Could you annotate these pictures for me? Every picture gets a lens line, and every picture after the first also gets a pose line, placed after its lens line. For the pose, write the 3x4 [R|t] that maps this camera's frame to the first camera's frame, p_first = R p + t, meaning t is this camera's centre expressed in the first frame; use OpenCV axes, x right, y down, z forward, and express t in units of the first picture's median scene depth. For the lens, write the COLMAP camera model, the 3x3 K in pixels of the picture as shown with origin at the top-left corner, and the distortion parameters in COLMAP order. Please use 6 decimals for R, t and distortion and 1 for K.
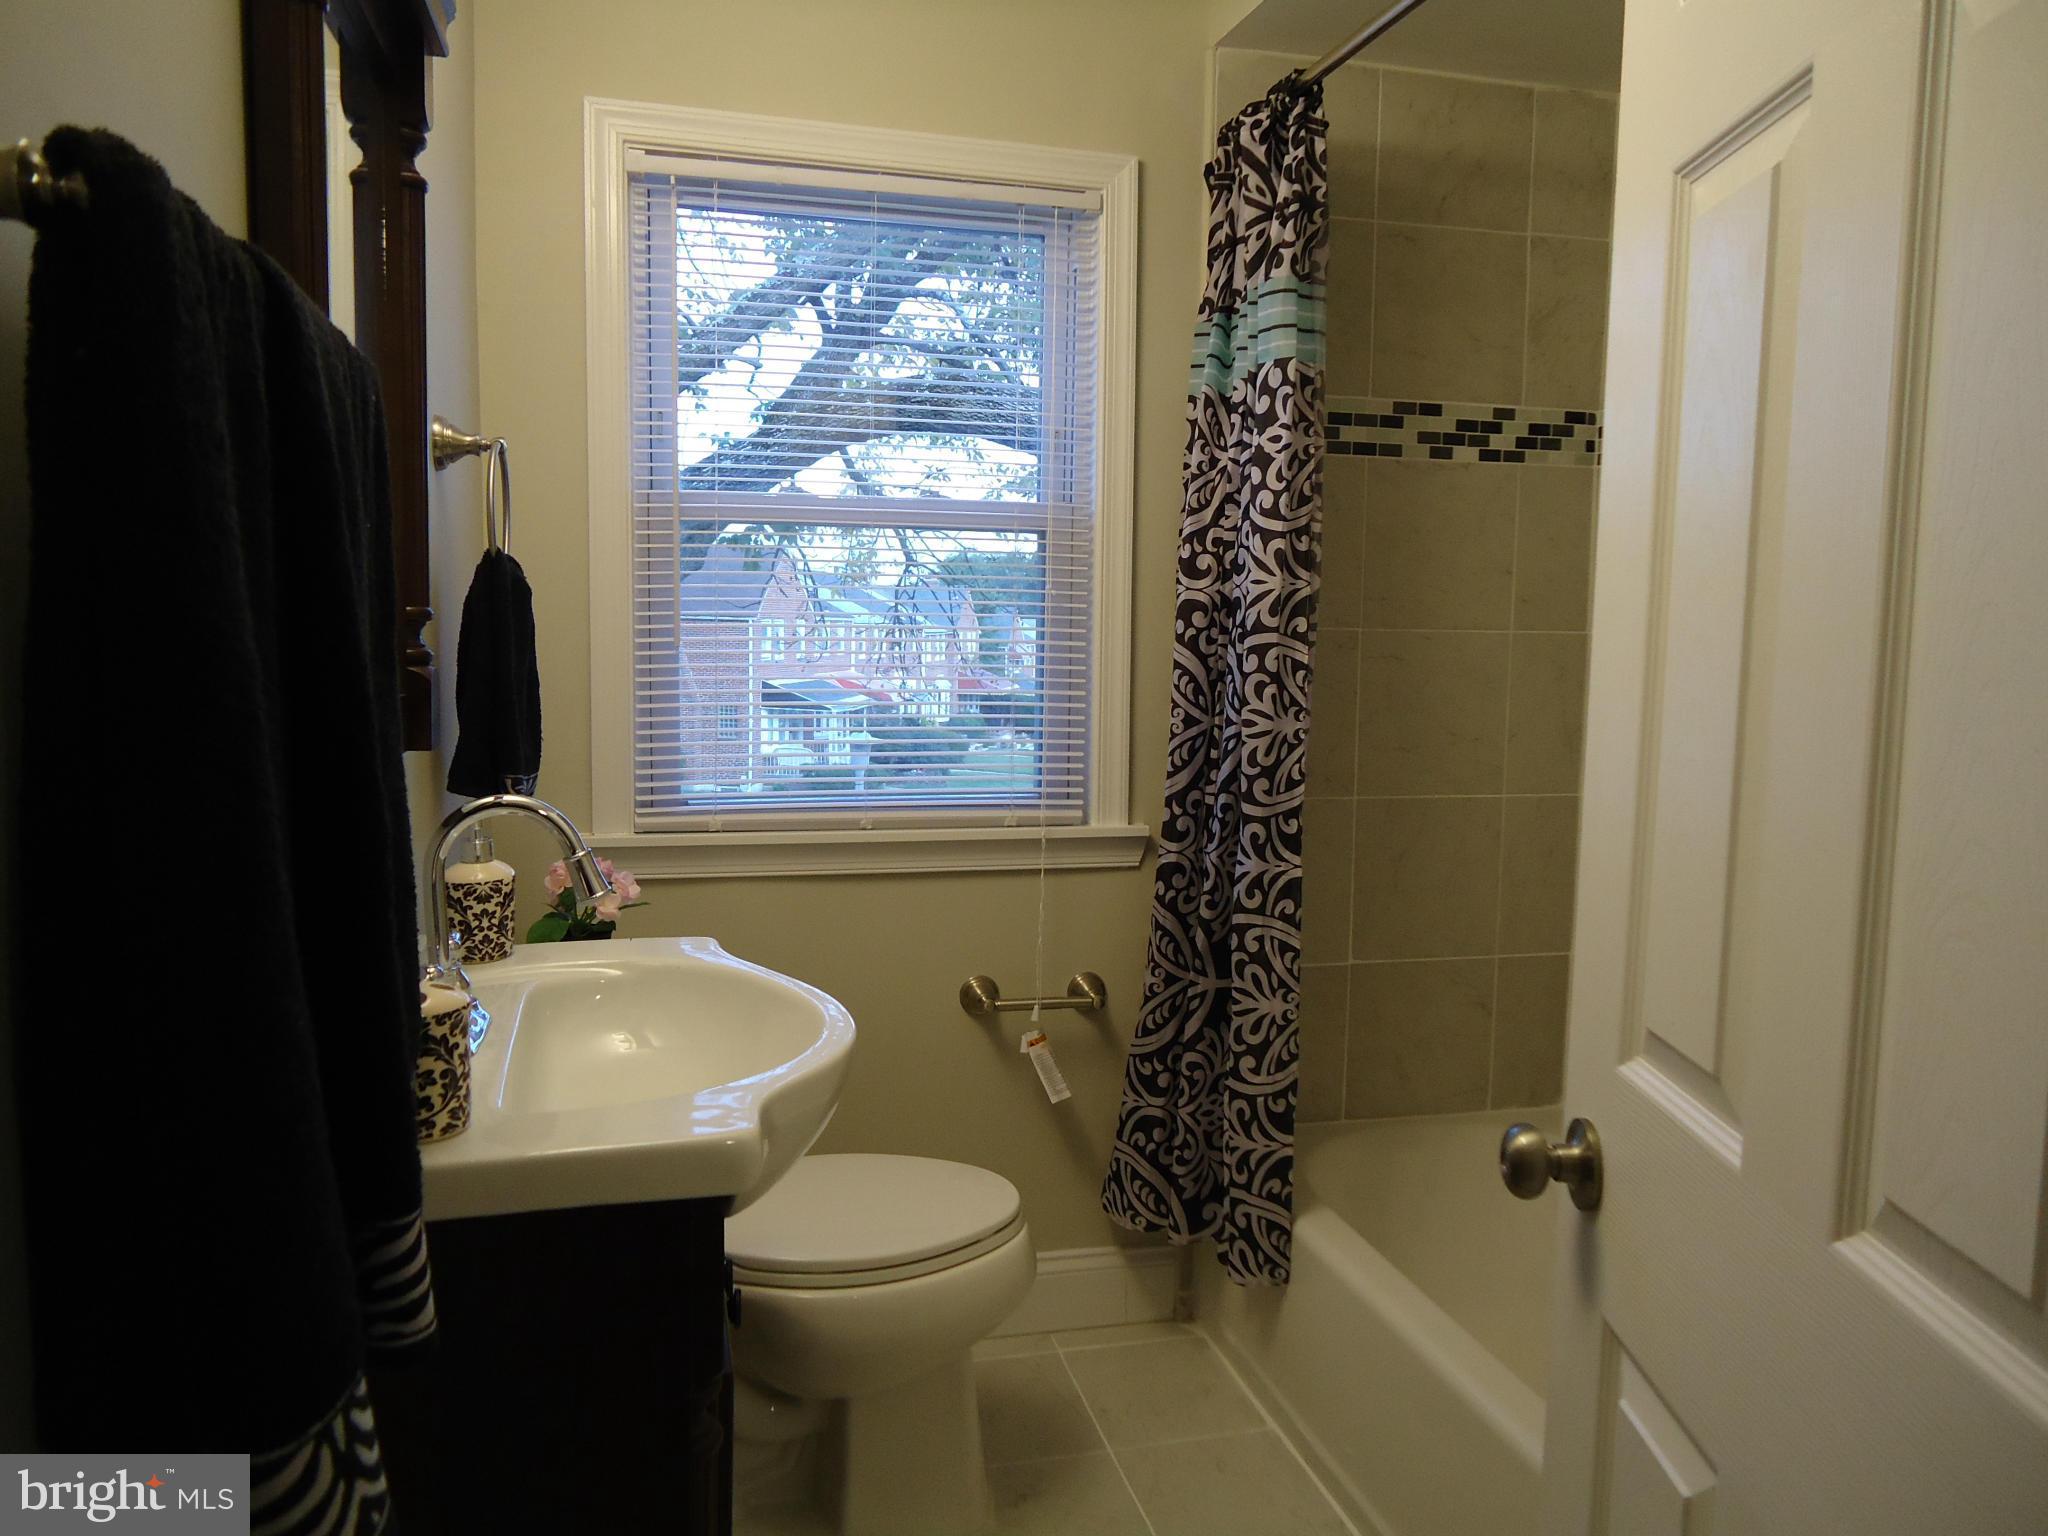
lens RADIAL K [[1500.9, 0, 1021.0], [0, 1500.9, 763.8], [0, 0, 1]] dist [-0.013854, 0.007157]
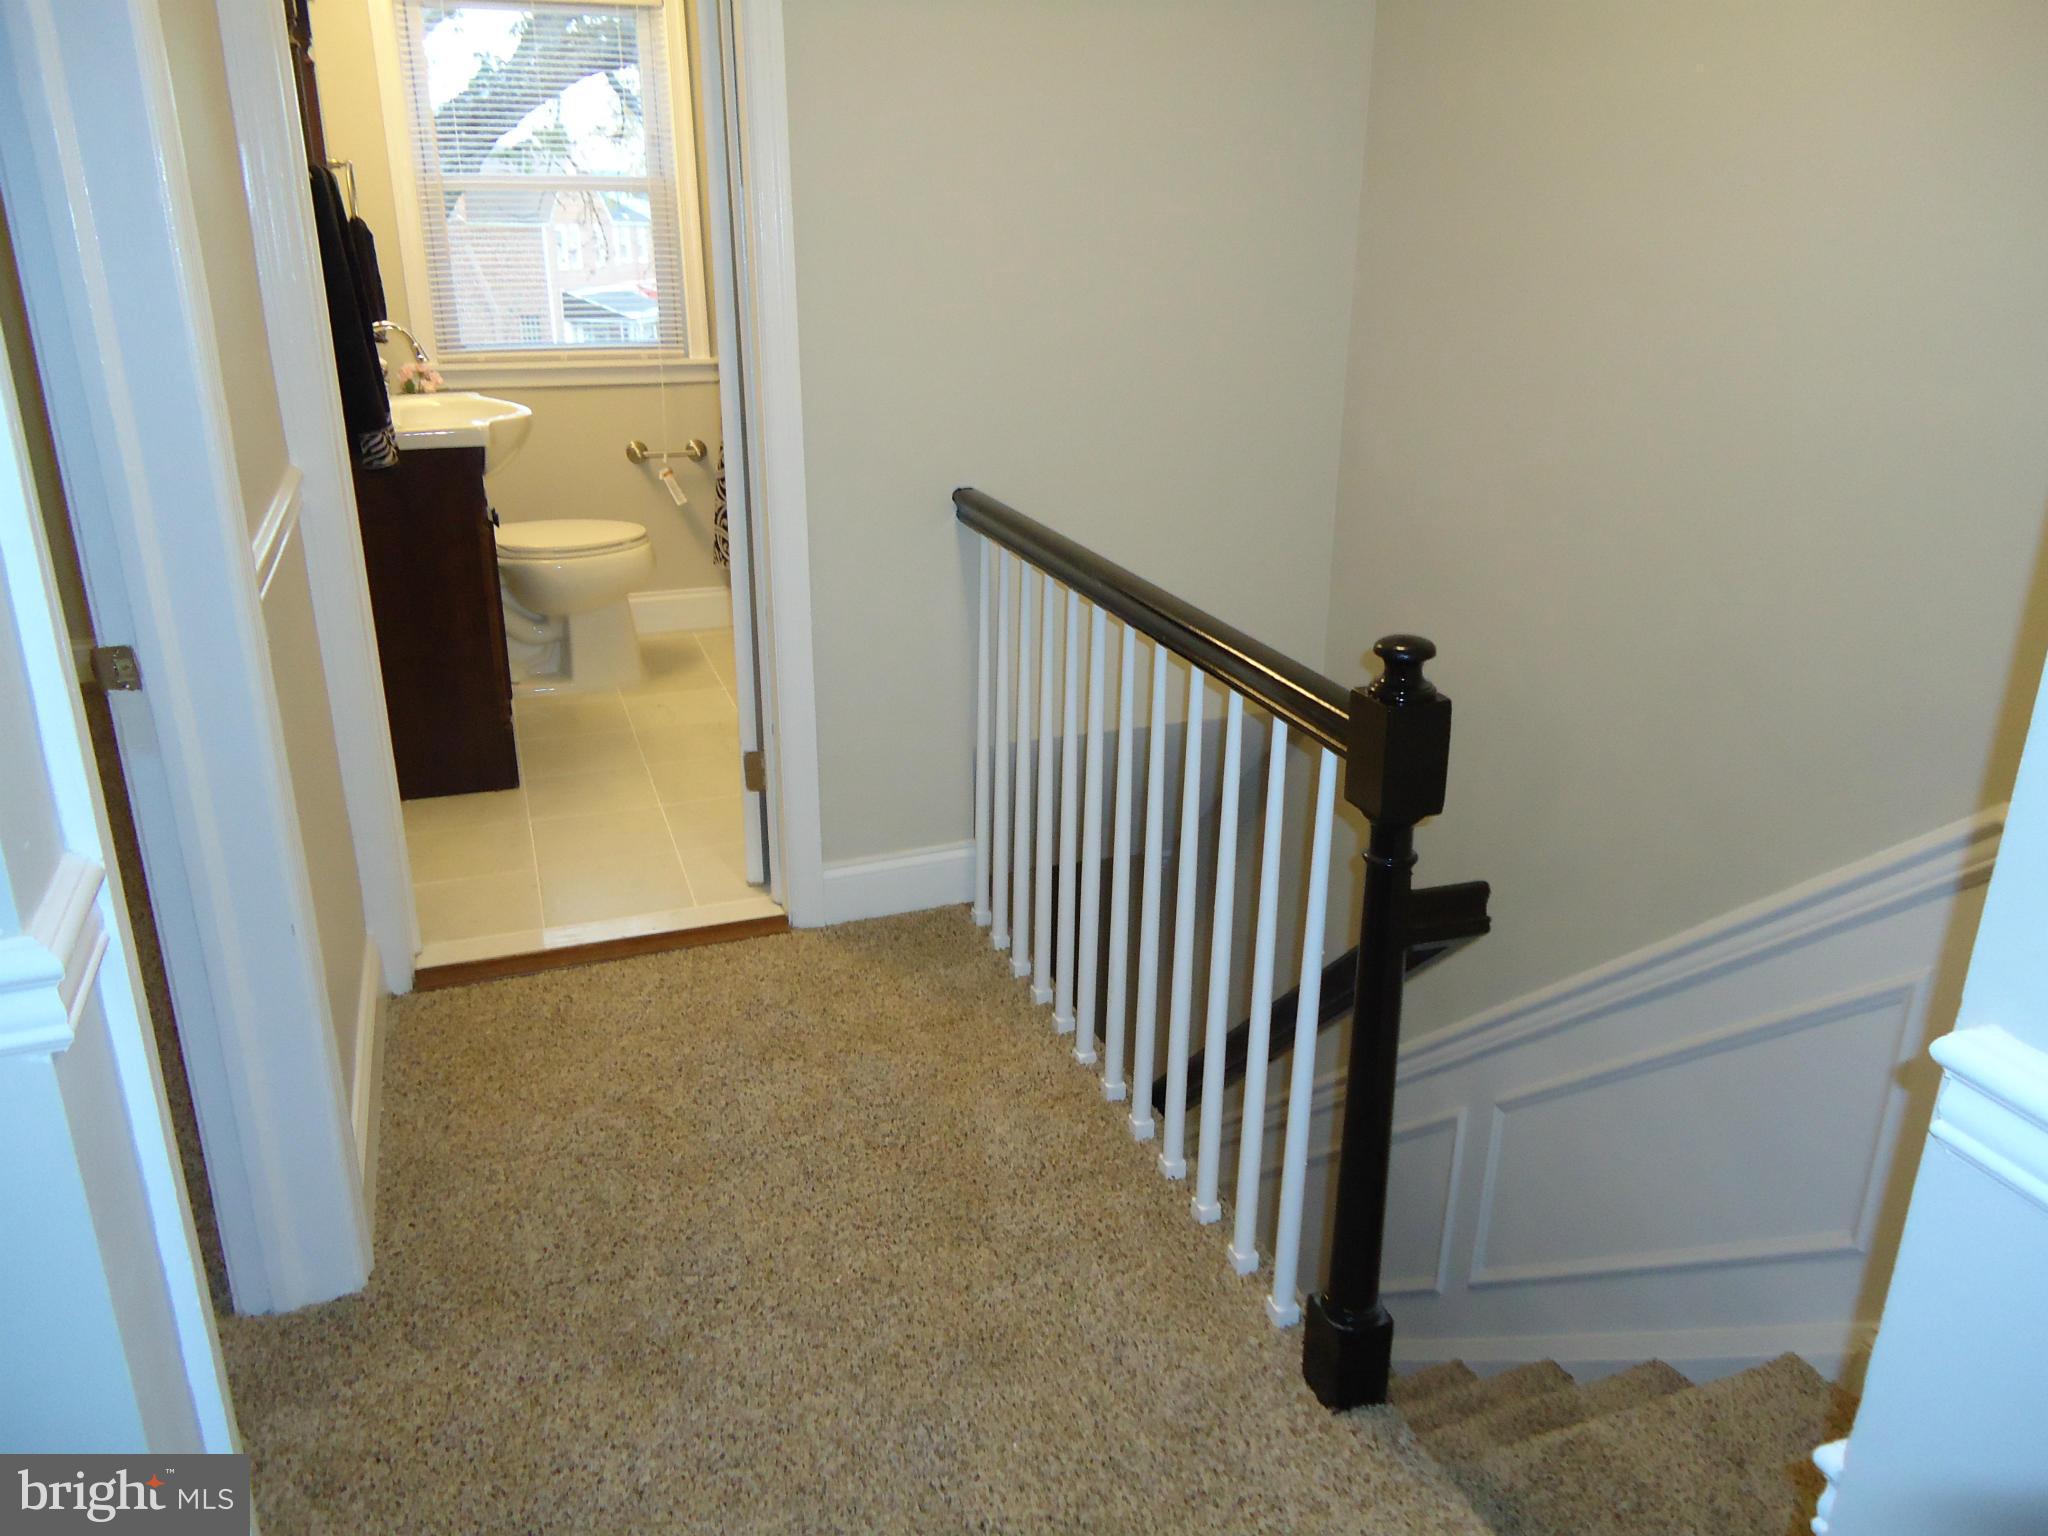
lens RADIAL K [[1478.9, 0, 1024.0], [0, 1478.9, 768.0], [0, 0, 1]] dist [0.001272, -0.002396]
pose [[0.993416, -0.048344, 0.103866, 0.255438], [0.020078, 0.966043, 0.257600, 0.070699], [-0.112792, -0.253819, 0.960653, -0.998274]]
